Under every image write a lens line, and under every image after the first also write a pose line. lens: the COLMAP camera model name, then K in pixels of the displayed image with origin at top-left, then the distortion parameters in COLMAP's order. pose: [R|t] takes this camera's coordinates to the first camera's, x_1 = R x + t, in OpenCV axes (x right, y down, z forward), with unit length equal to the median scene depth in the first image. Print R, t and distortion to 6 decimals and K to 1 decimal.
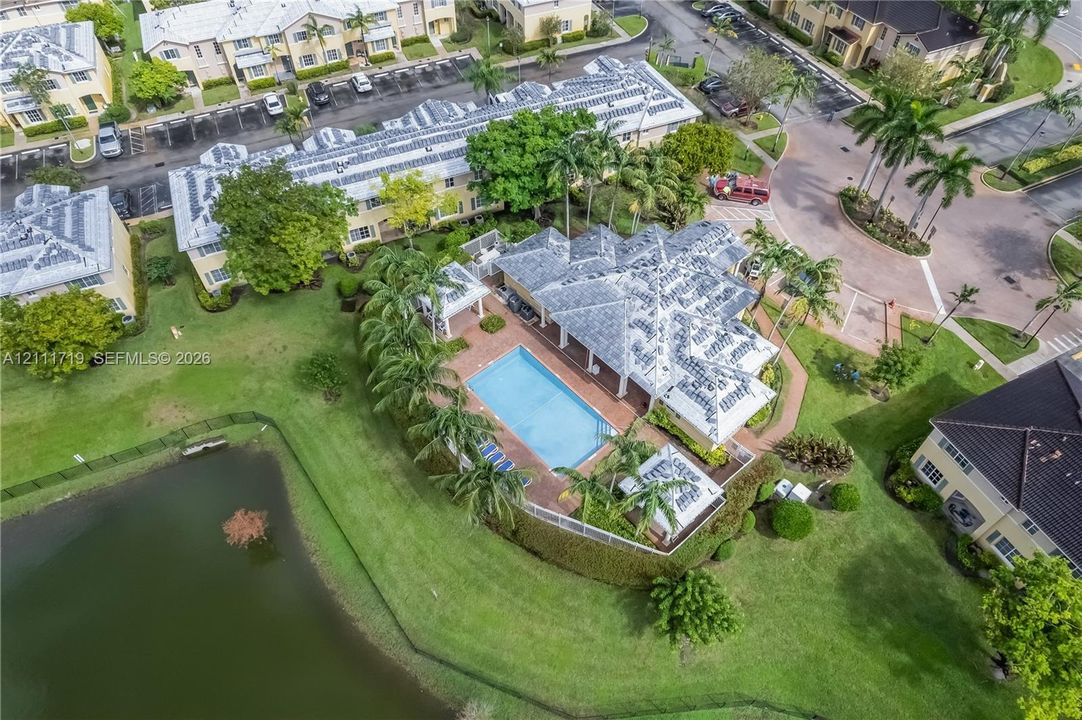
lens RADIAL K [[682.2, 0, 524.0], [0, 682.2, 357.3], [0, 0, 1]] dist [-0.078338, 0.069162]
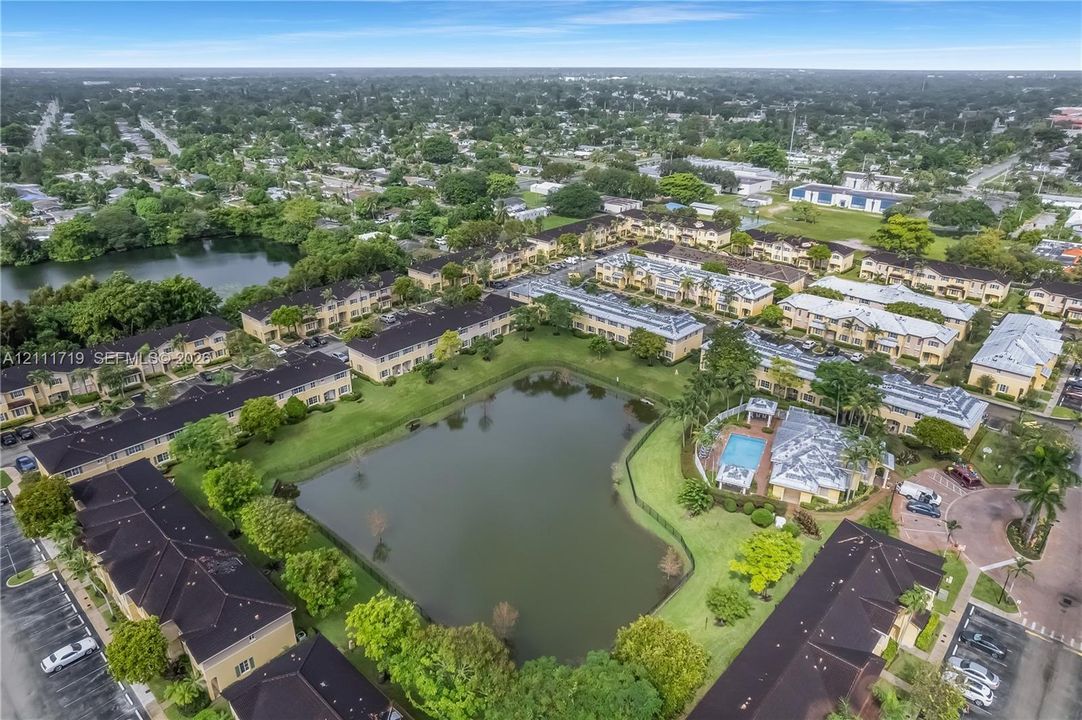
lens RADIAL K [[671.7, 0, 521.6], [0, 671.7, 375.6], [0, 0, 1]] dist [-0.050588, 0.030359]
pose [[0.377471, 0.395927, -0.837112, 0.966688], [-0.714227, 0.699857, 0.008951, 0.258847], [0.589403, 0.594510, 0.546958, -0.485693]]
